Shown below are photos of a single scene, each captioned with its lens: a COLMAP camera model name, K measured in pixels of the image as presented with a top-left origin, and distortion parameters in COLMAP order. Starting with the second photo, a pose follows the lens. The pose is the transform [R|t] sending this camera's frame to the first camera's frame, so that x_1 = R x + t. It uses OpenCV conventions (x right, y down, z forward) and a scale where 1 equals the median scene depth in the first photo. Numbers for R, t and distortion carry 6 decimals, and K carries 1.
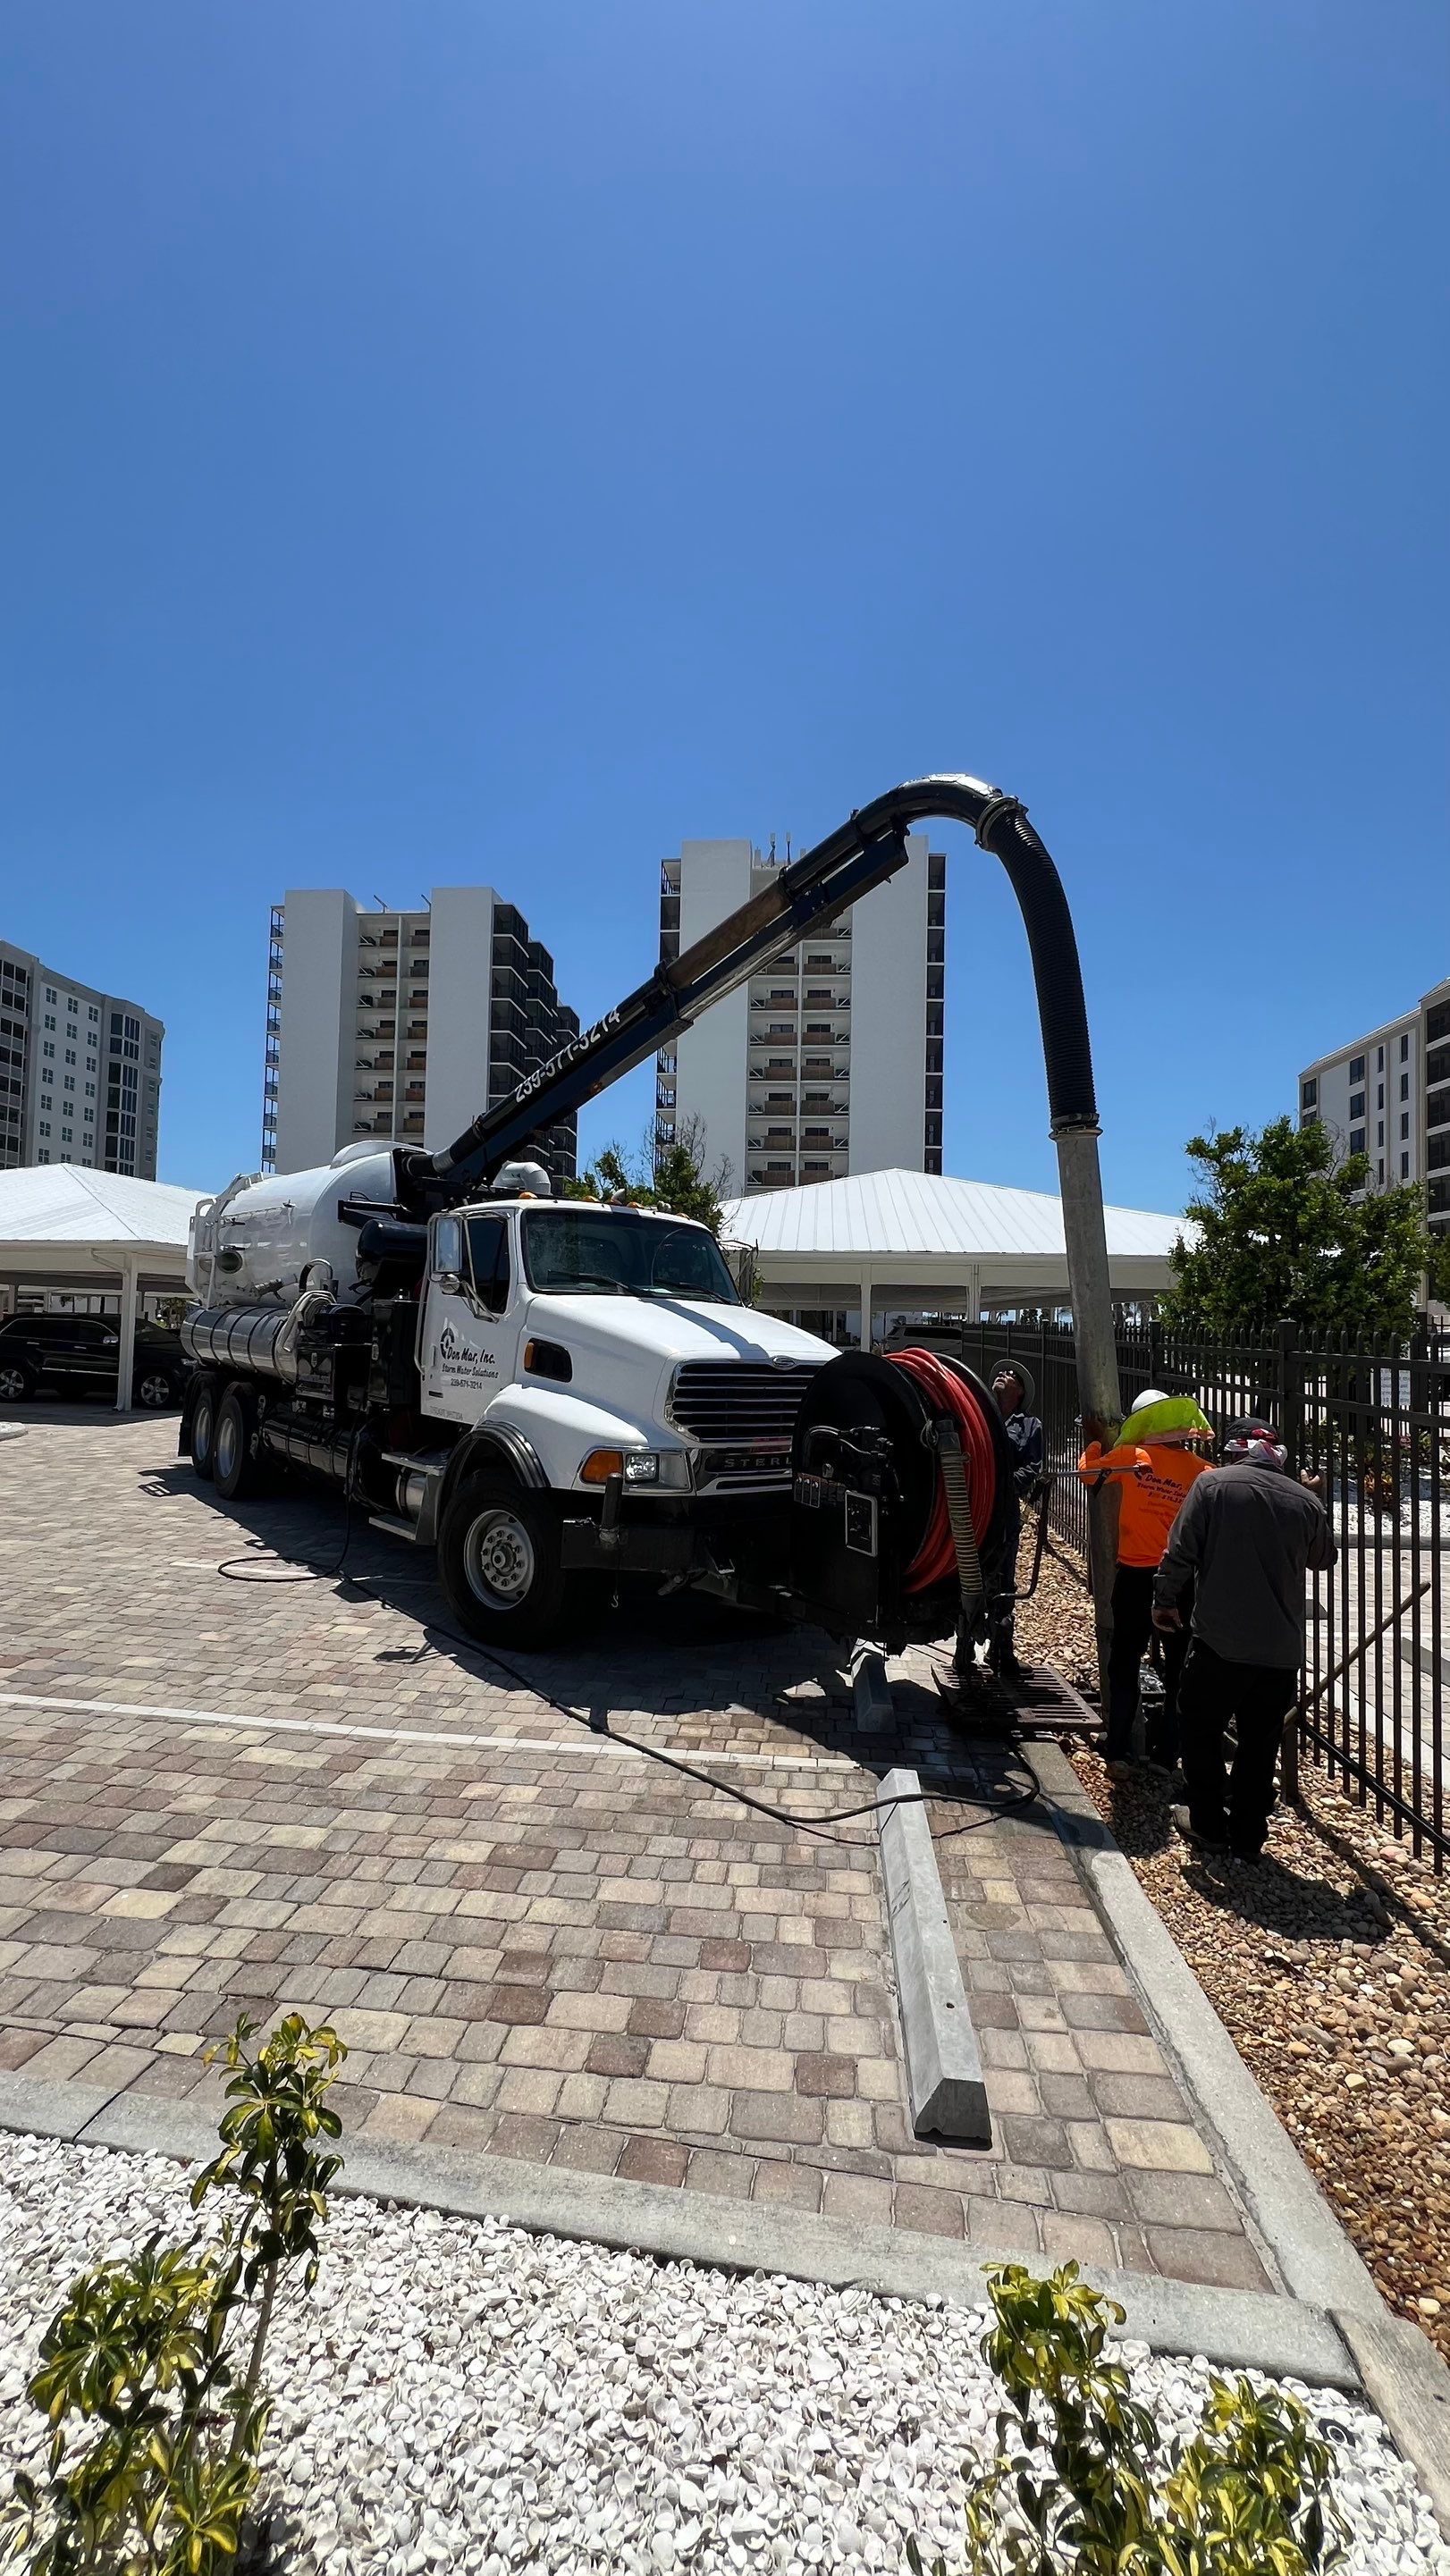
lens RADIAL K [[1036.6, 0, 725.6], [0, 1036.6, 1284.7], [0, 0, 1]] dist [-0.004148, 0.001242]
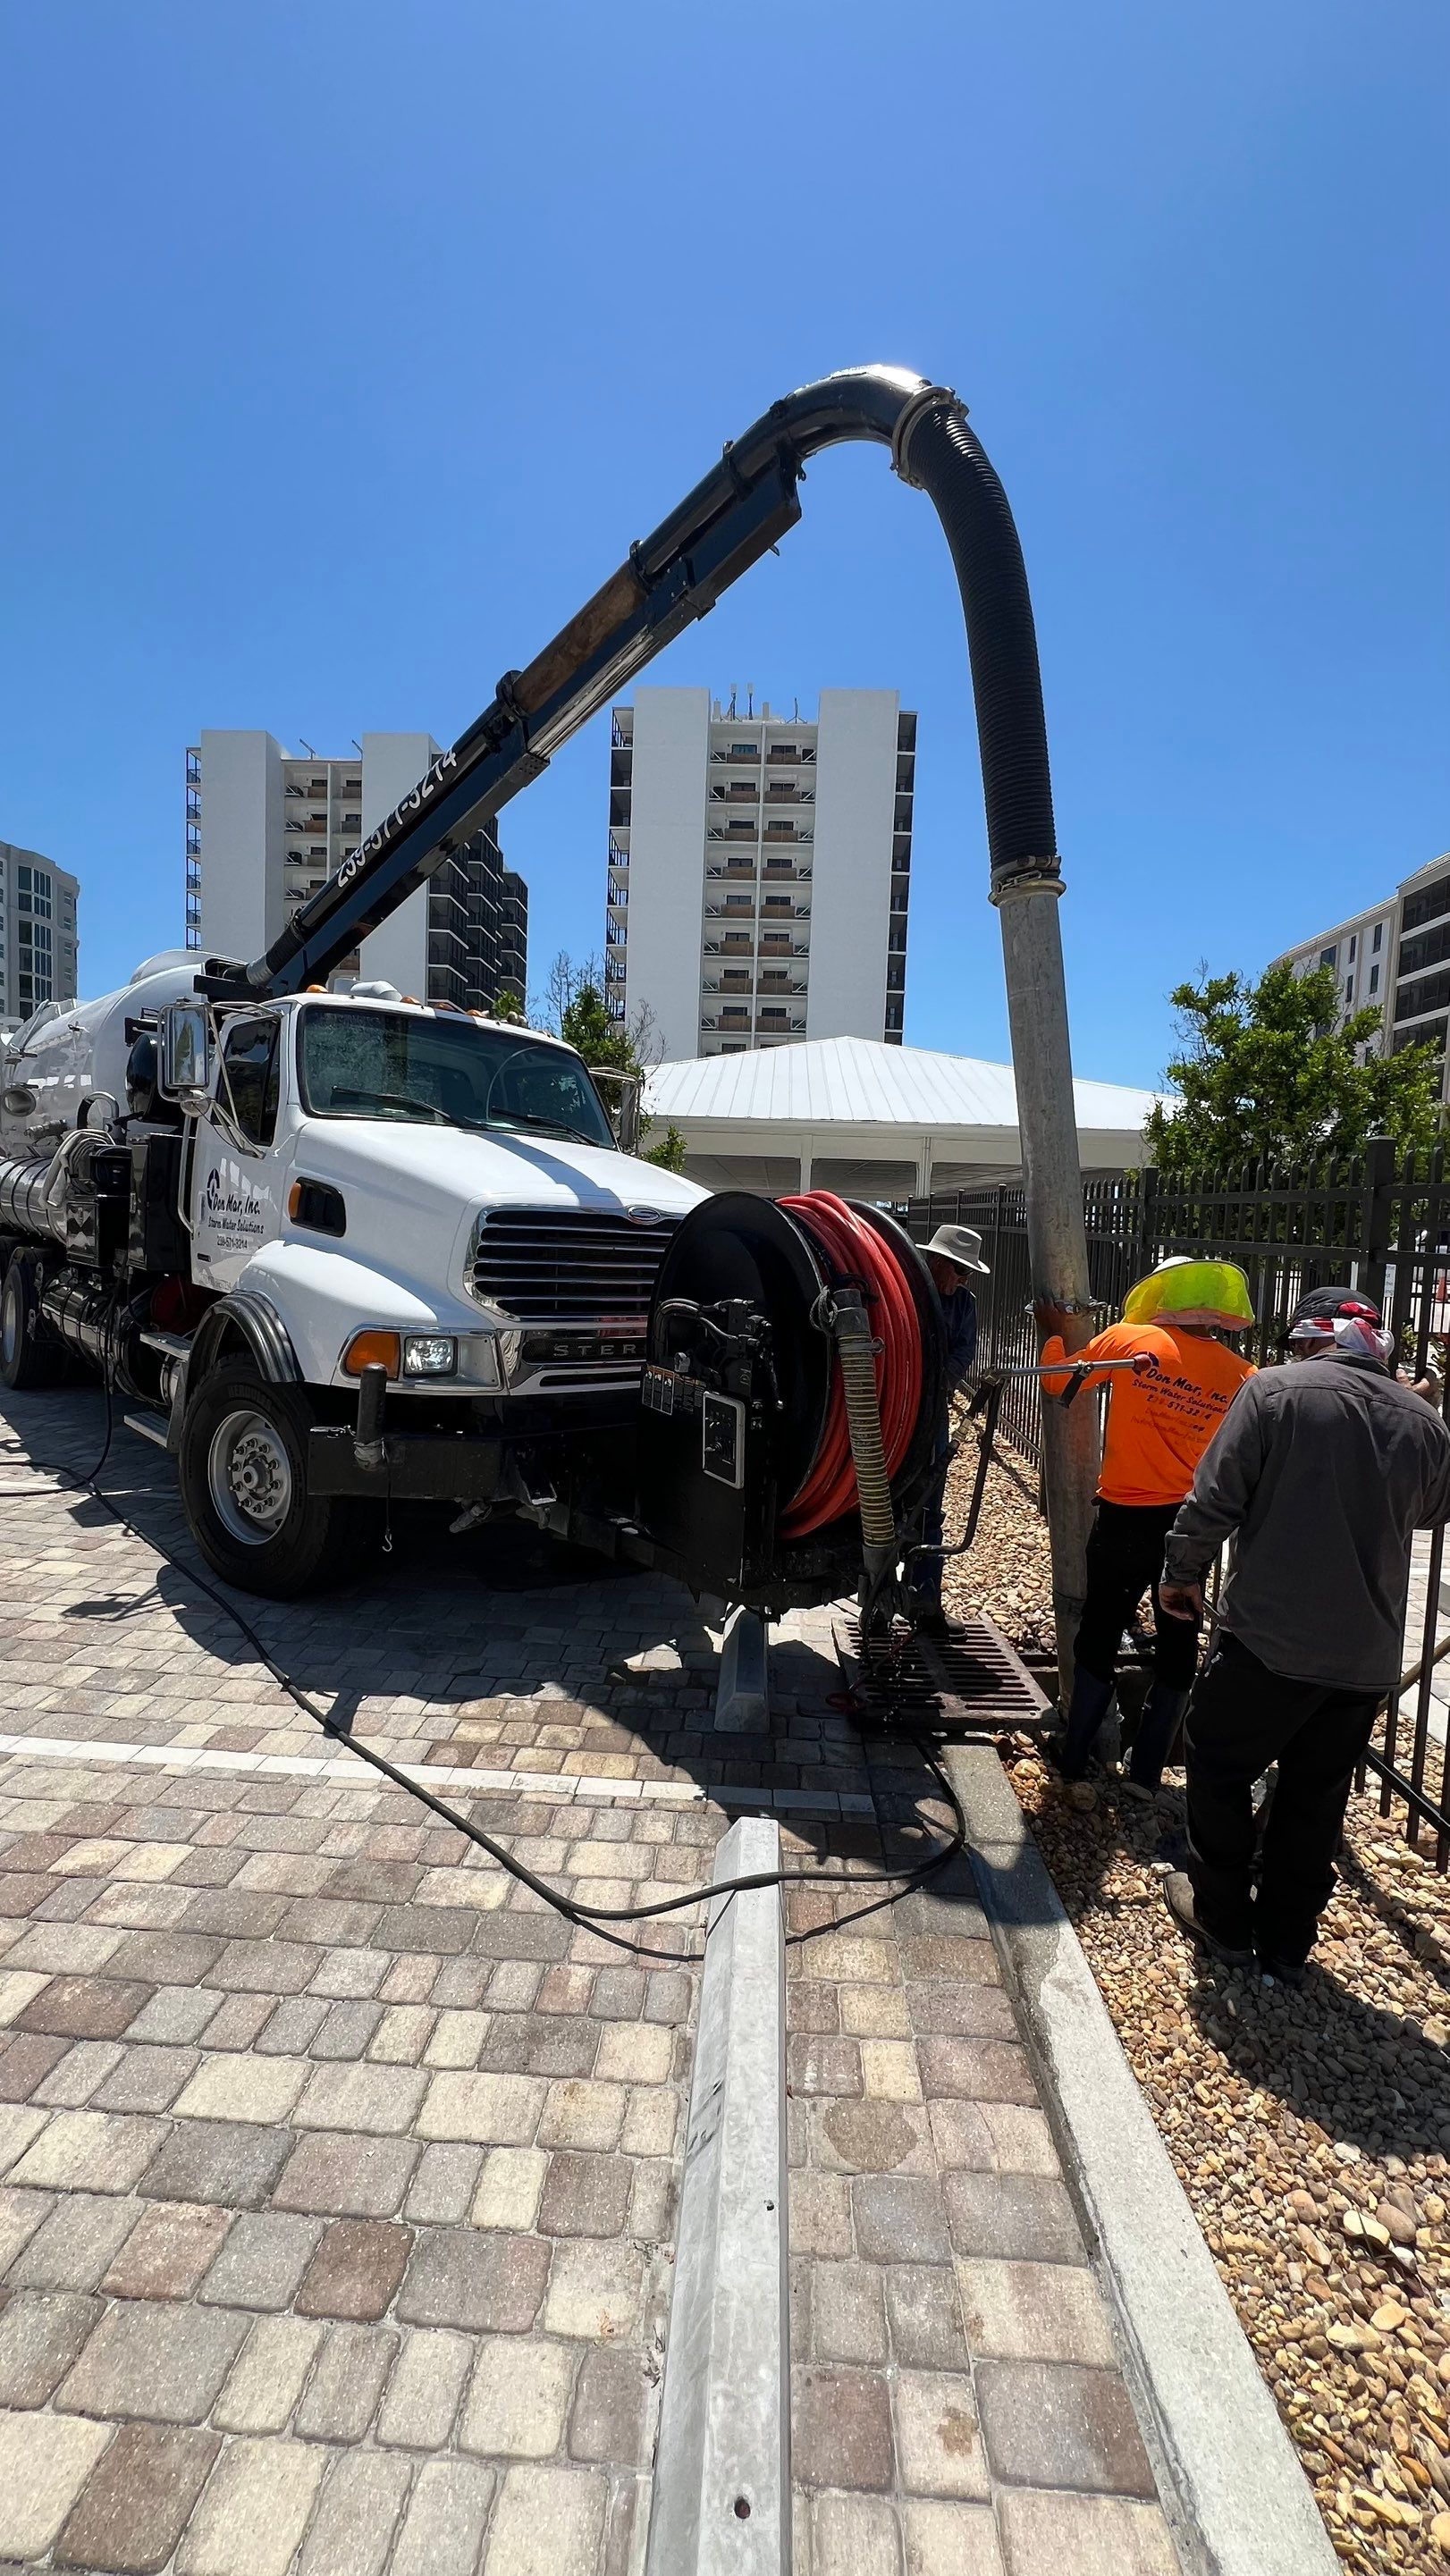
lens RADIAL K [[1036.6, 0, 726.3], [0, 1036.6, 1285.4], [0, 0, 1]] dist [-0.004148, 0.001242]
pose [[0.999013, 0.012909, 0.042504, 0.087791], [-0.017313, 0.994327, 0.104948, 0.050009], [-0.040909, -0.105581, 0.993569, 0.286589]]
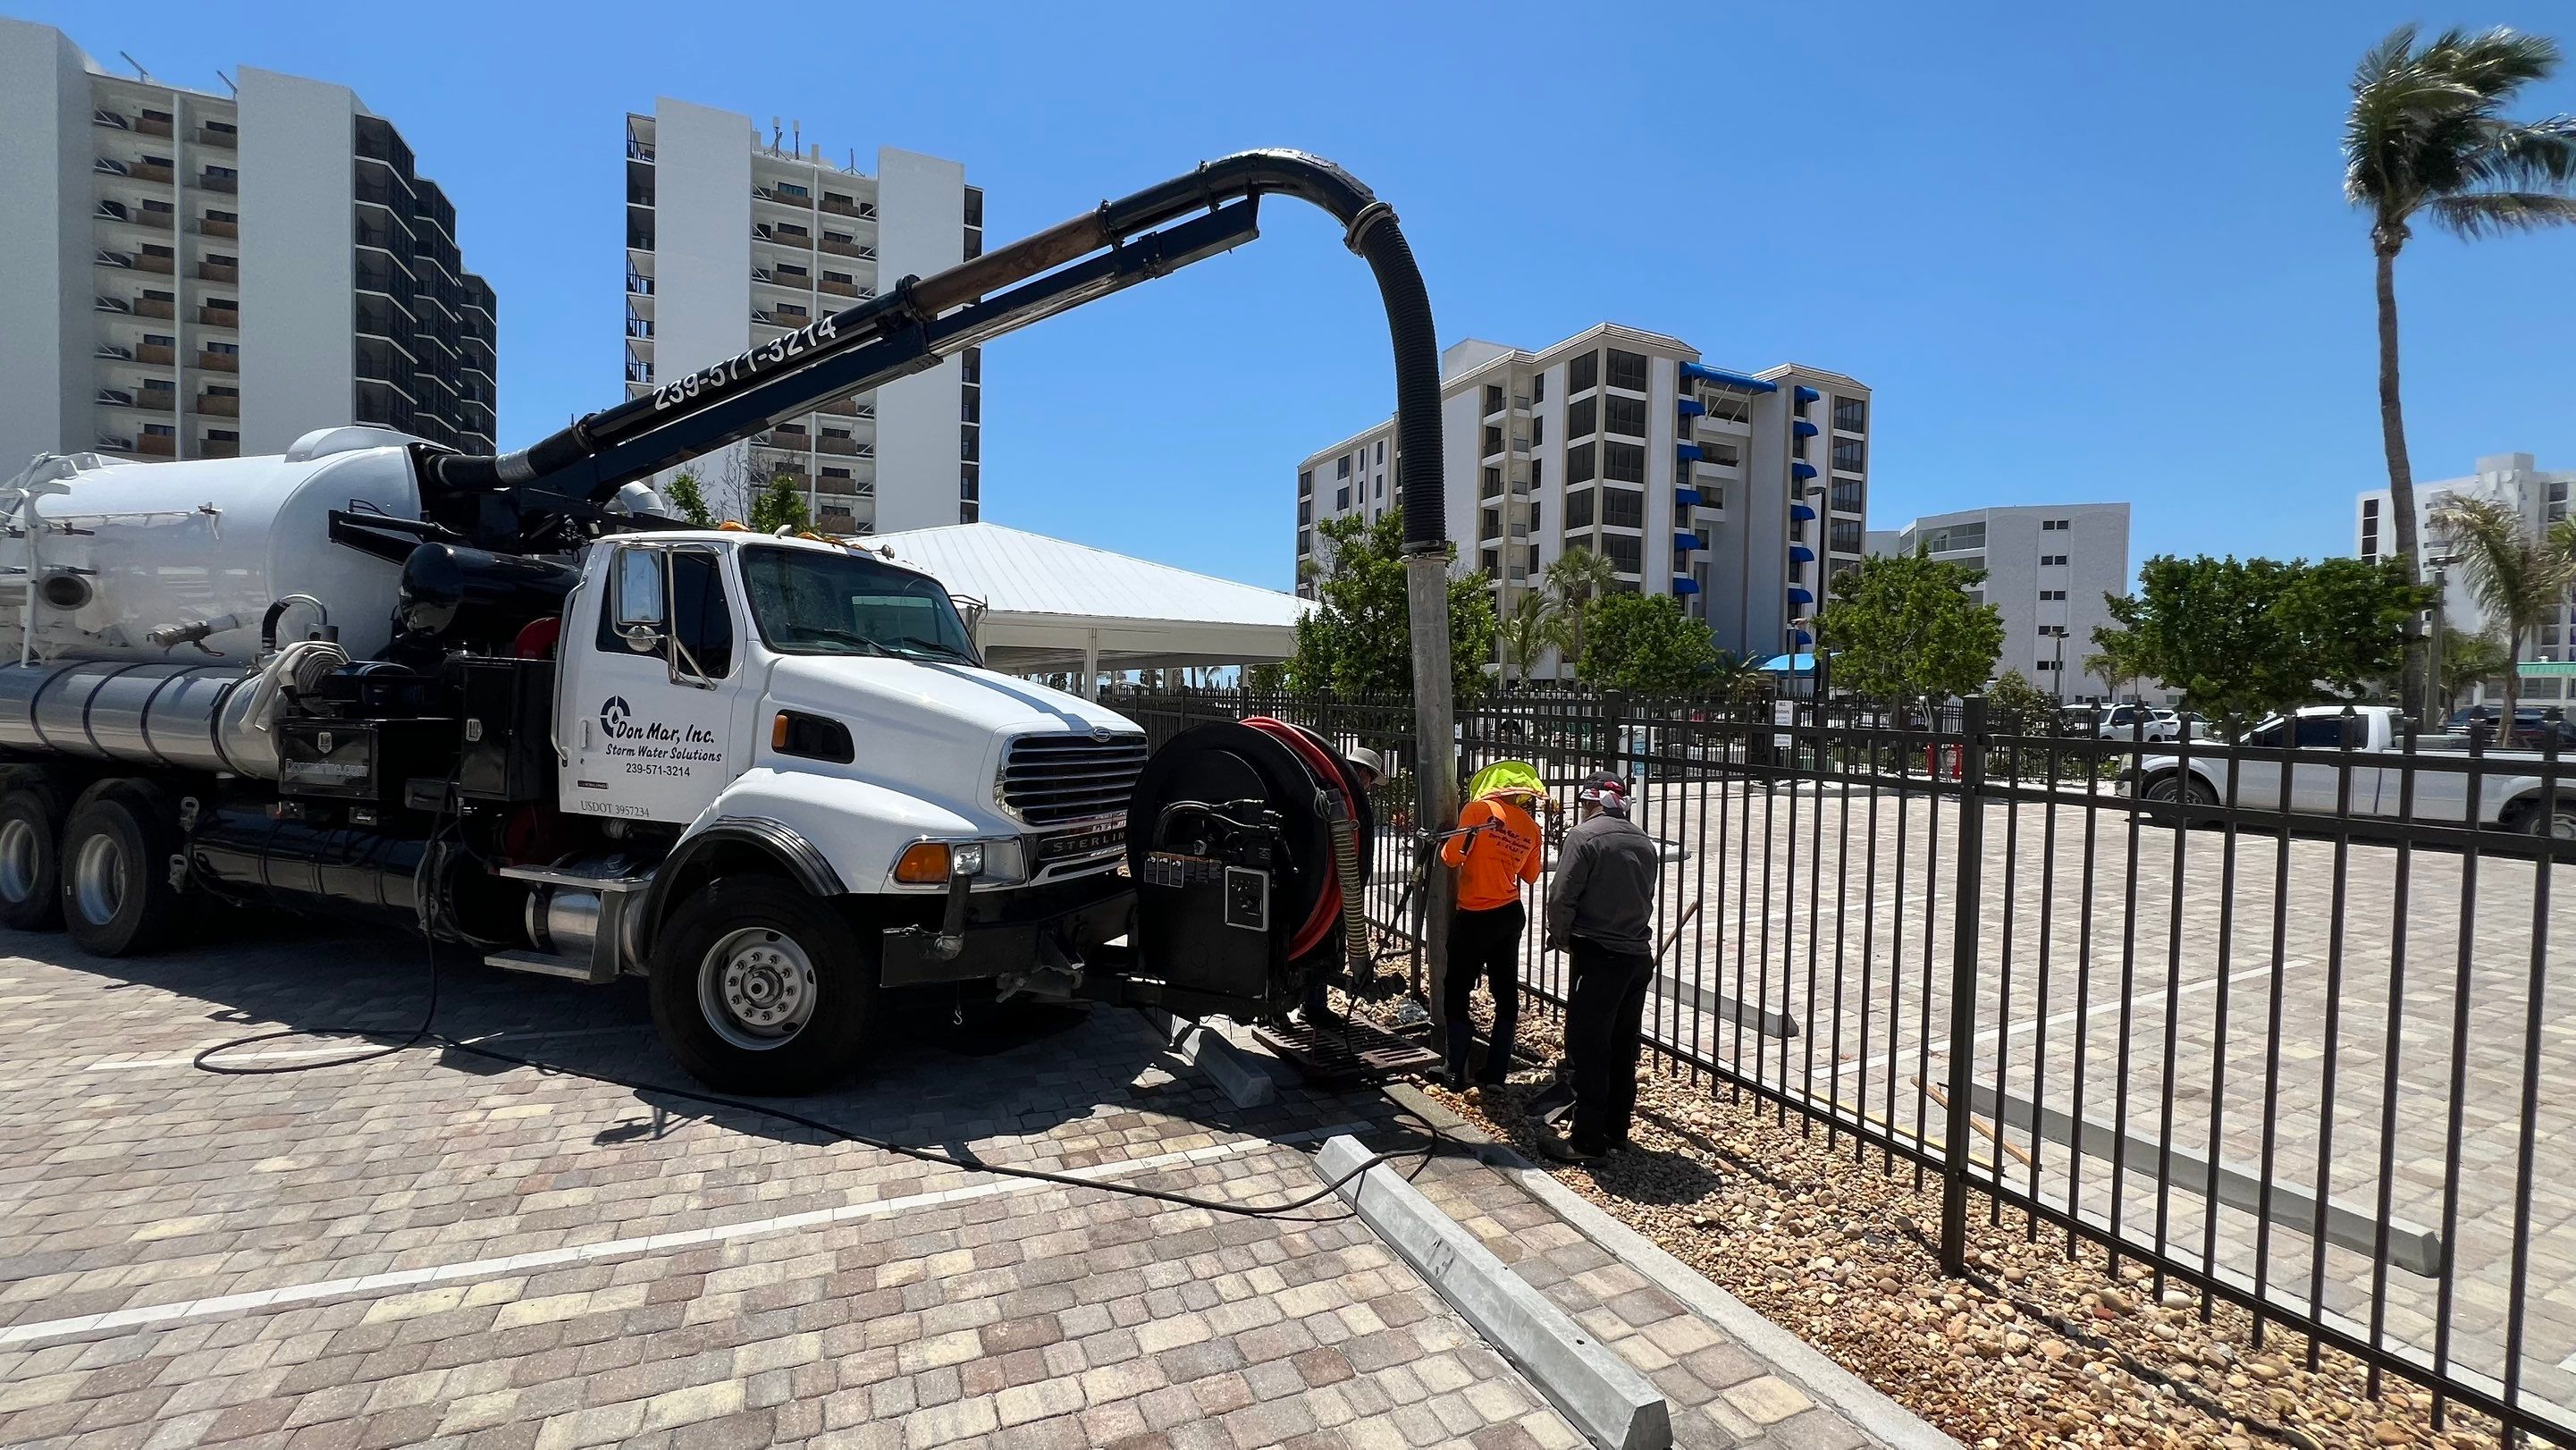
lens RADIAL K [[1036.6, 0, 1285.8], [0, 1036.6, 723.9], [0, 0, 1]] dist [-0.004148, 0.001242]
pose [[0.869234, -0.016262, 0.494134, -0.267034], [-0.020474, 0.997418, 0.068840, -0.000035], [-0.493977, -0.069955, 0.866656, 0.132051]]
